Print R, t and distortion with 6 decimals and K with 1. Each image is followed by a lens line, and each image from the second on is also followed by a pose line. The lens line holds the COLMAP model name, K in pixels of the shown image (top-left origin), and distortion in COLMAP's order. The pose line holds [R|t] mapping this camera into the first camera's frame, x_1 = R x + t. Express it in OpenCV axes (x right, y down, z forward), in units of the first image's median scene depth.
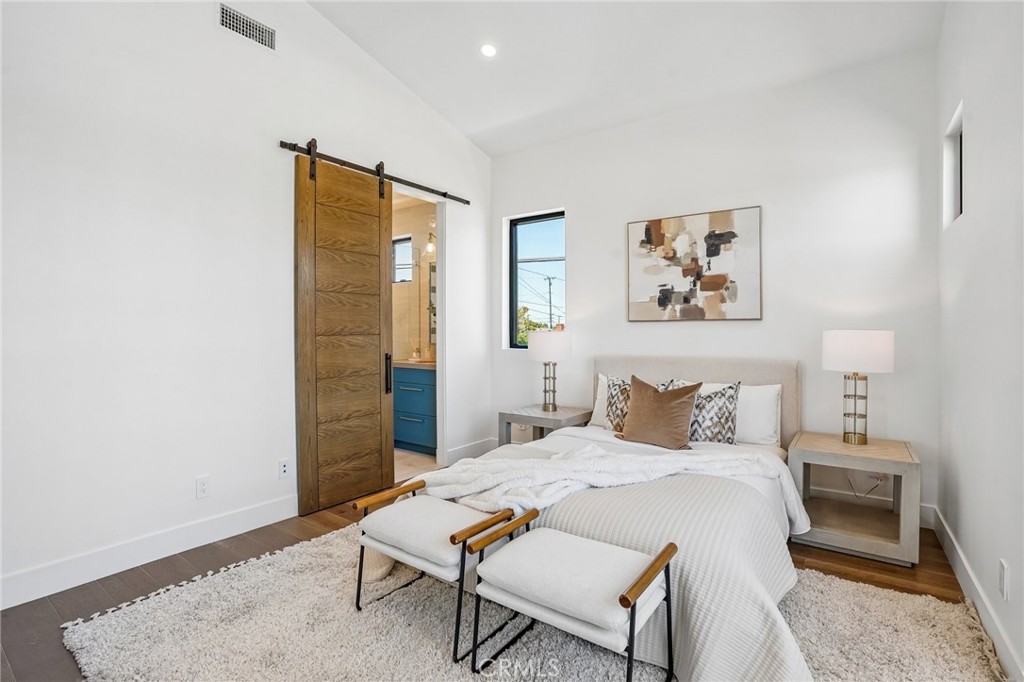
lens RADIAL K [[475.6, 0, 511.5], [0, 475.6, 336.9], [0, 0, 1]] dist [-0.053561, 0.009873]
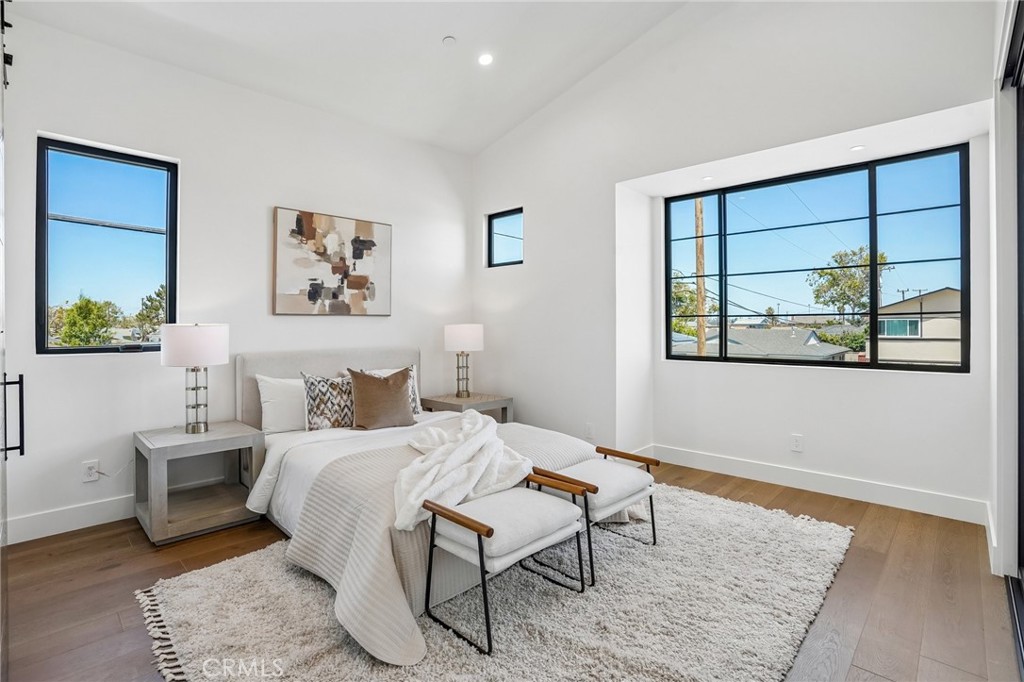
lens RADIAL K [[475.6, 0, 505.4], [0, 475.6, 338.2], [0, 0, 1]] dist [-0.053561, 0.009873]
pose [[0.170932, -0.028811, 0.984861, -0.622771], [0.012833, 0.999553, 0.027013, -0.006420], [-0.985199, 0.008021, 0.171226, 0.446479]]
